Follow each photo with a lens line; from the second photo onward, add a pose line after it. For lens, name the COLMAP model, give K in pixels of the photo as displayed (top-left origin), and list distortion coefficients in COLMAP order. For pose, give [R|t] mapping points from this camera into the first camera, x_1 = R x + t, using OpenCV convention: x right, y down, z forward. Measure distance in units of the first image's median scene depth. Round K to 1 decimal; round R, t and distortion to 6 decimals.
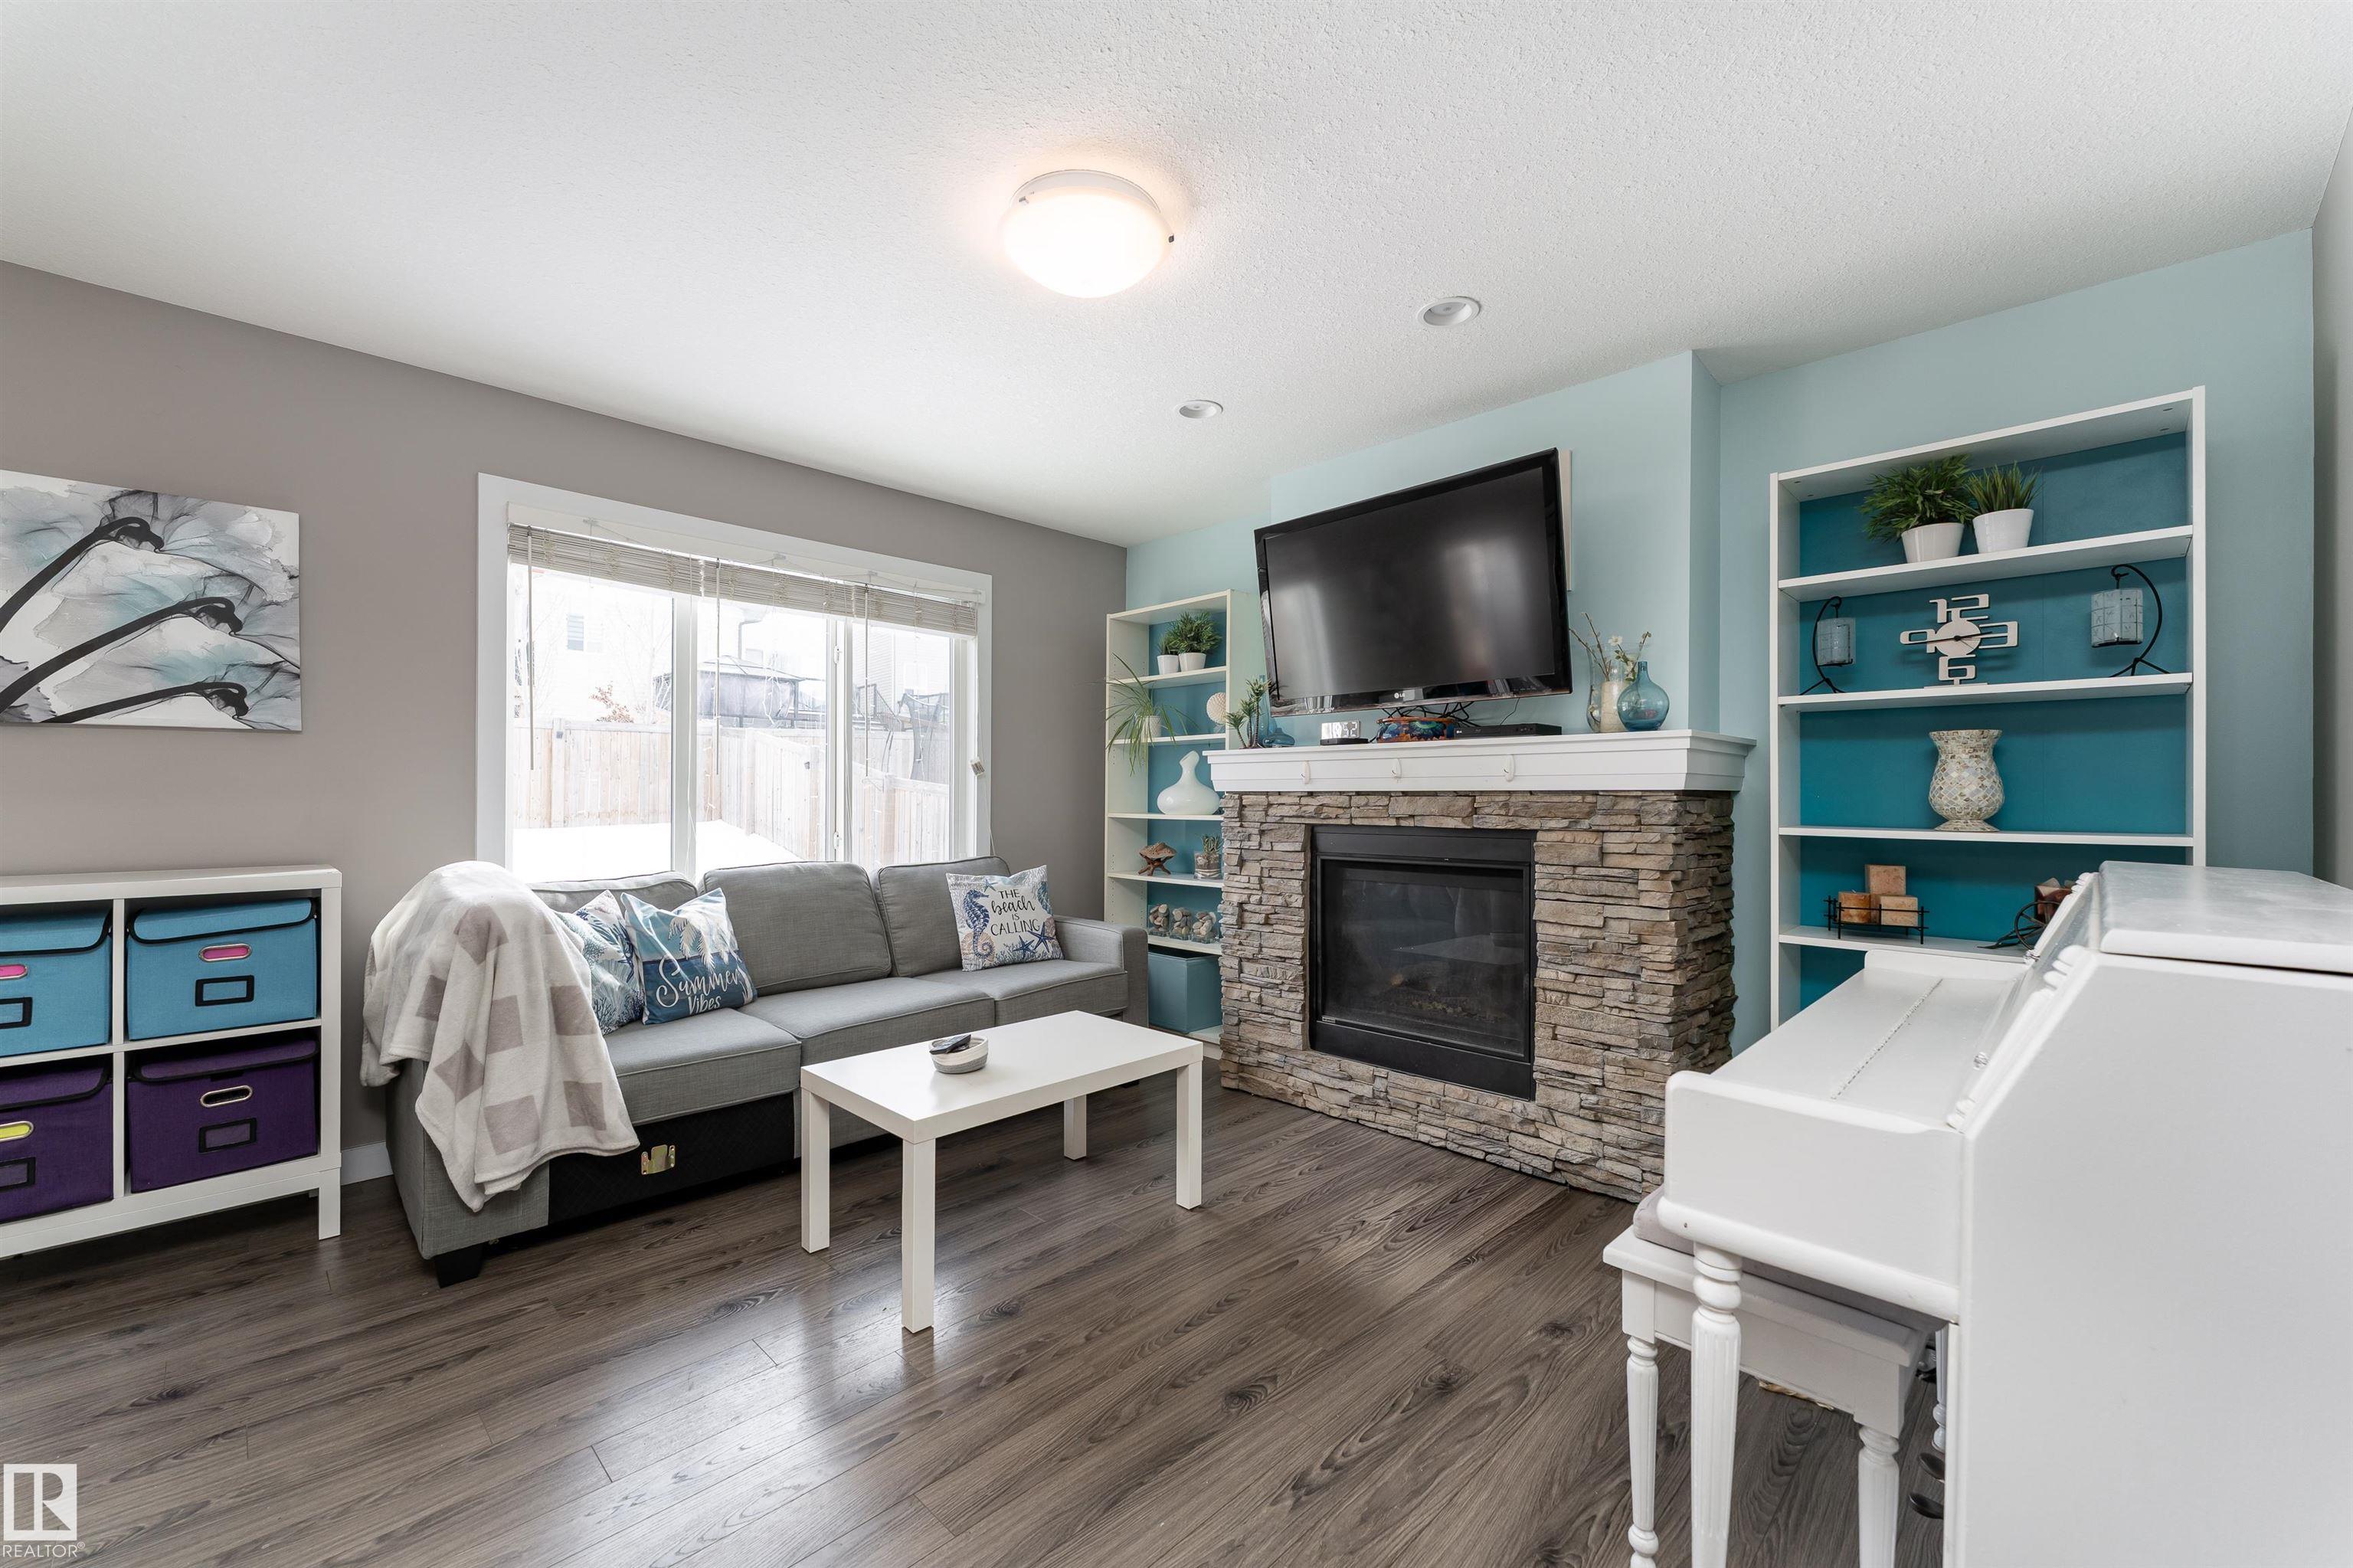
lens RADIAL K [[934.7, 0, 1165.6], [0, 934.7, 795.2], [0, 0, 1]] dist [0.000727, 0.000089]
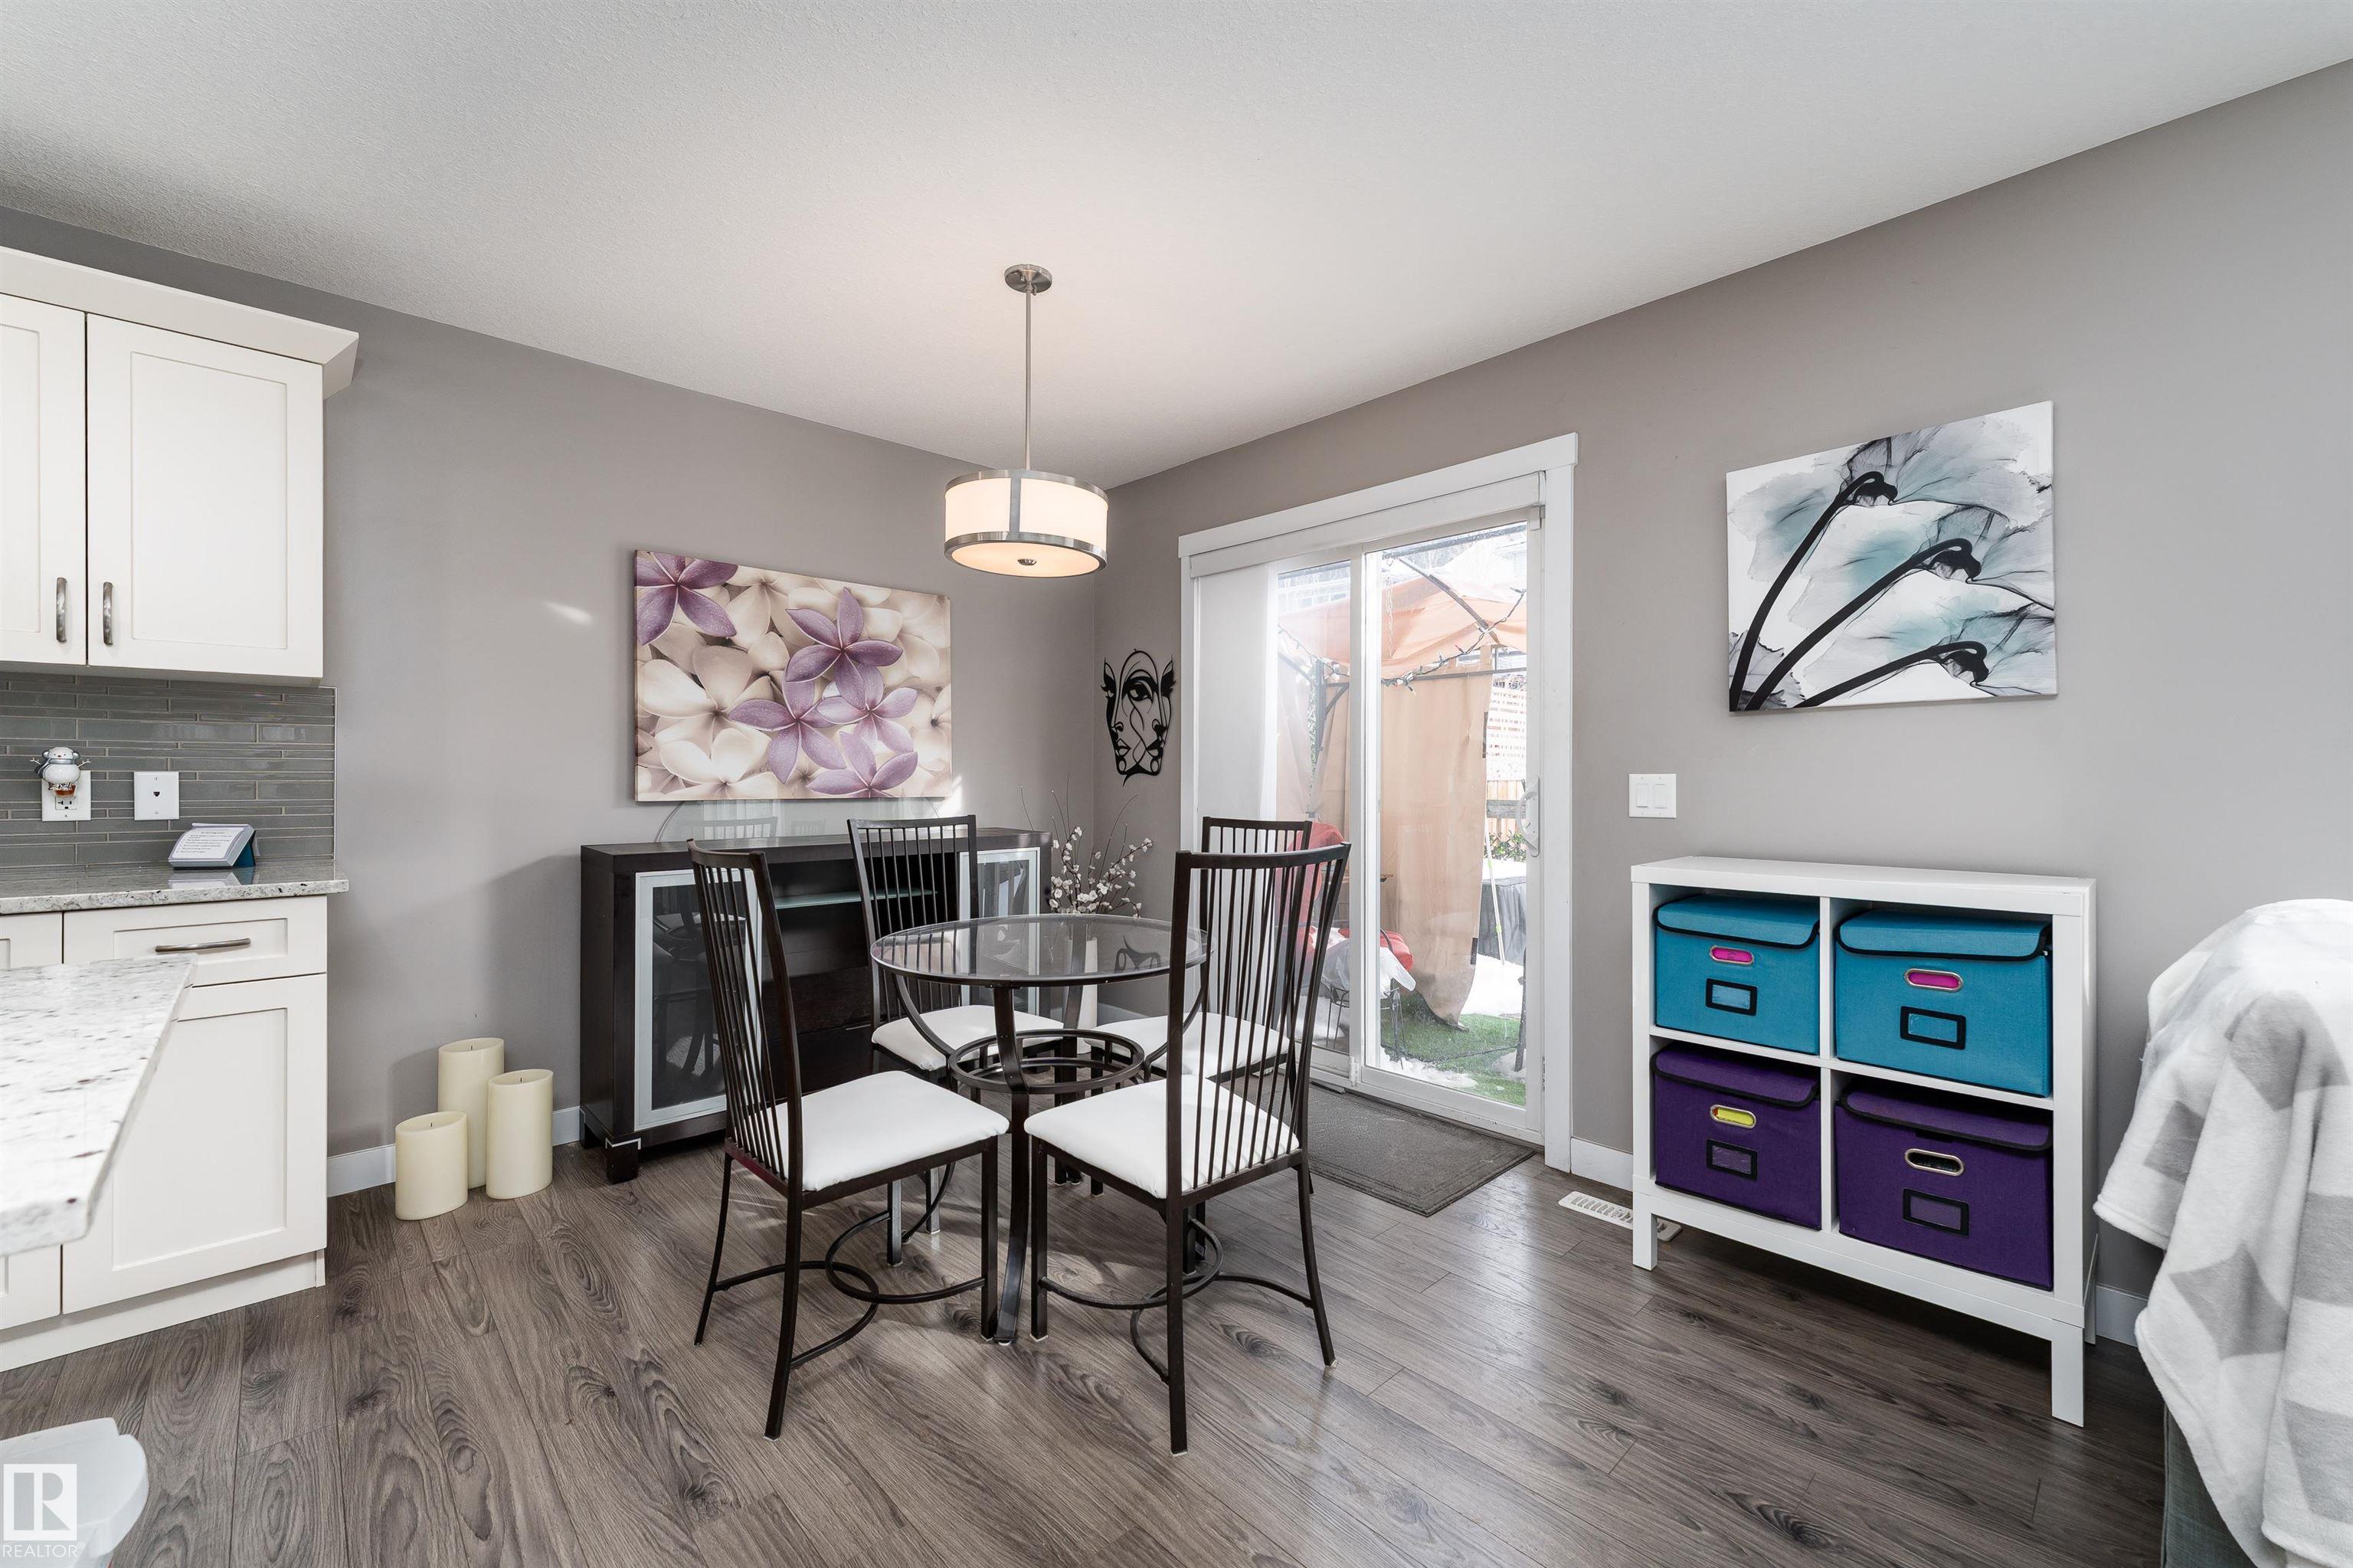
lens RADIAL K [[946.3, 0, 1178.6], [0, 946.3, 775.7], [0, 0, 1]] dist [0.004131, -0.000255]
pose [[-0.032718, -0.004430, -0.999455, -0.163978], [-0.001846, 0.999989, -0.004372, 0.000115], [0.999463, 0.001702, -0.032726, 0.354843]]
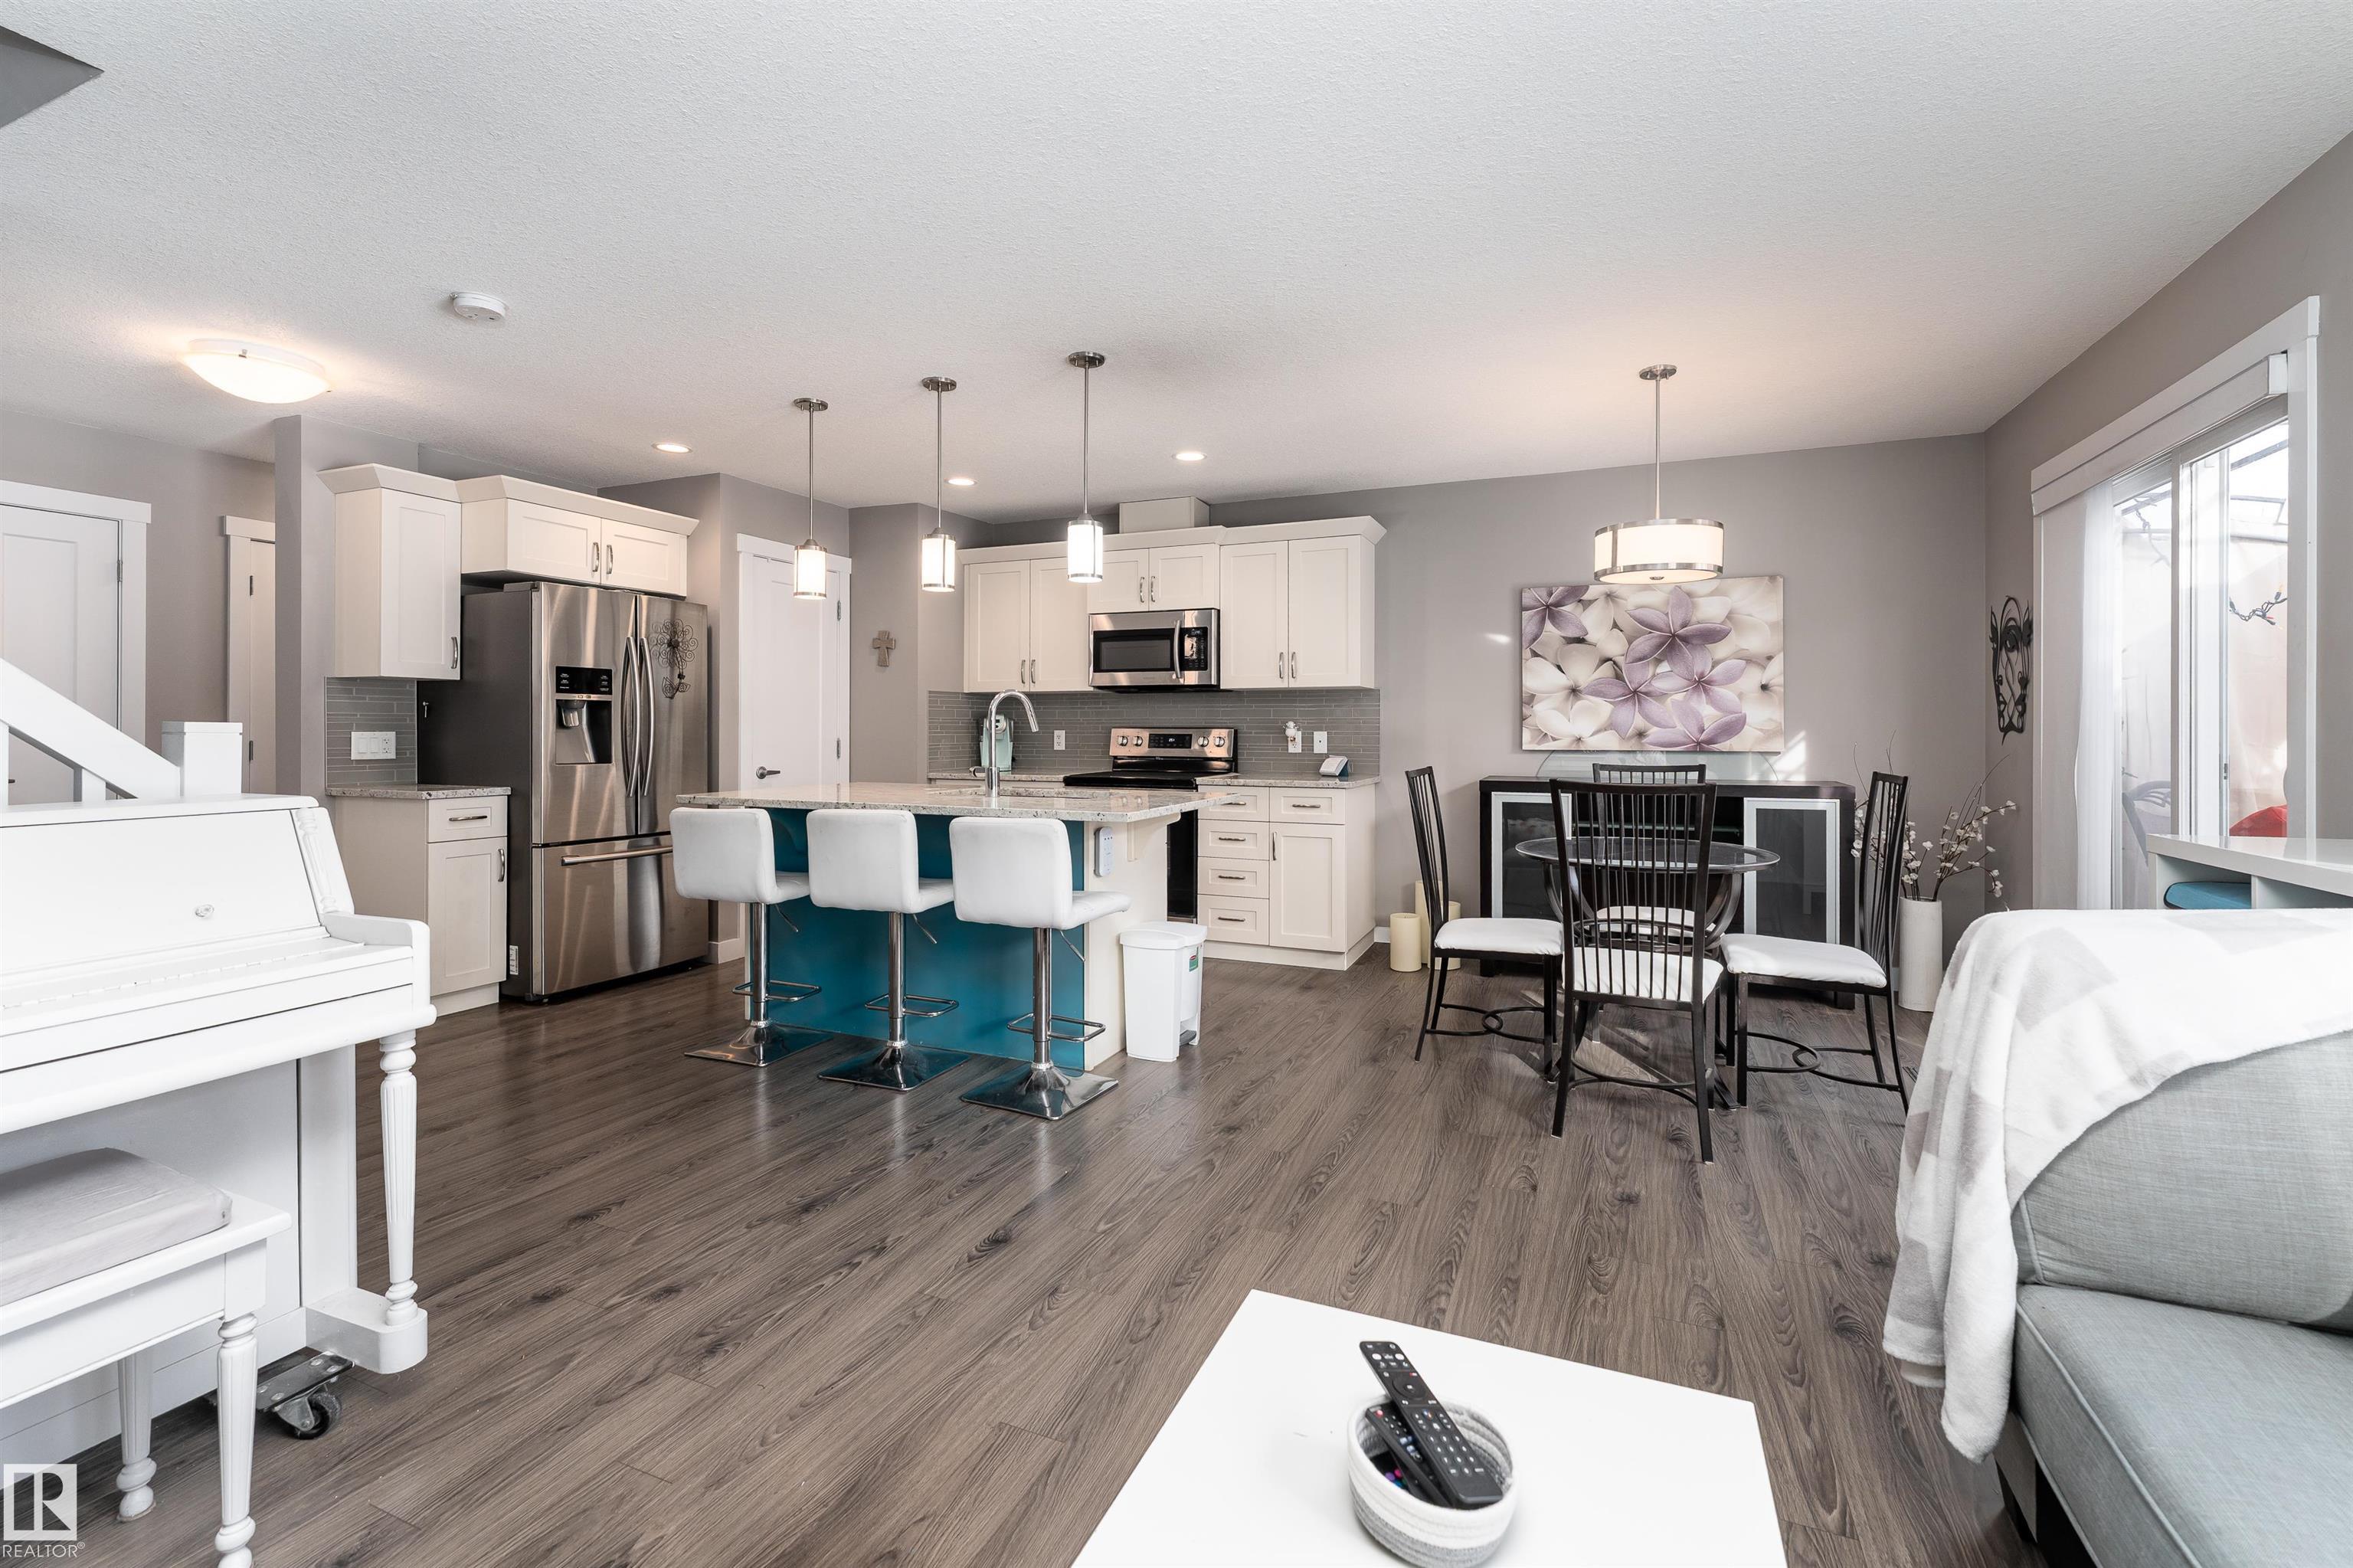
lens RADIAL K [[1025.1, 0, 1213.9], [0, 1025.1, 732.7], [0, 0, 1]] dist [0.002326, 0.000025]
pose [[-0.922335, -0.004173, -0.386368, 0.006399], [-0.004169, 0.999991, -0.000847, -0.000917], [0.386368, 0.000830, -0.922344, 1.278745]]
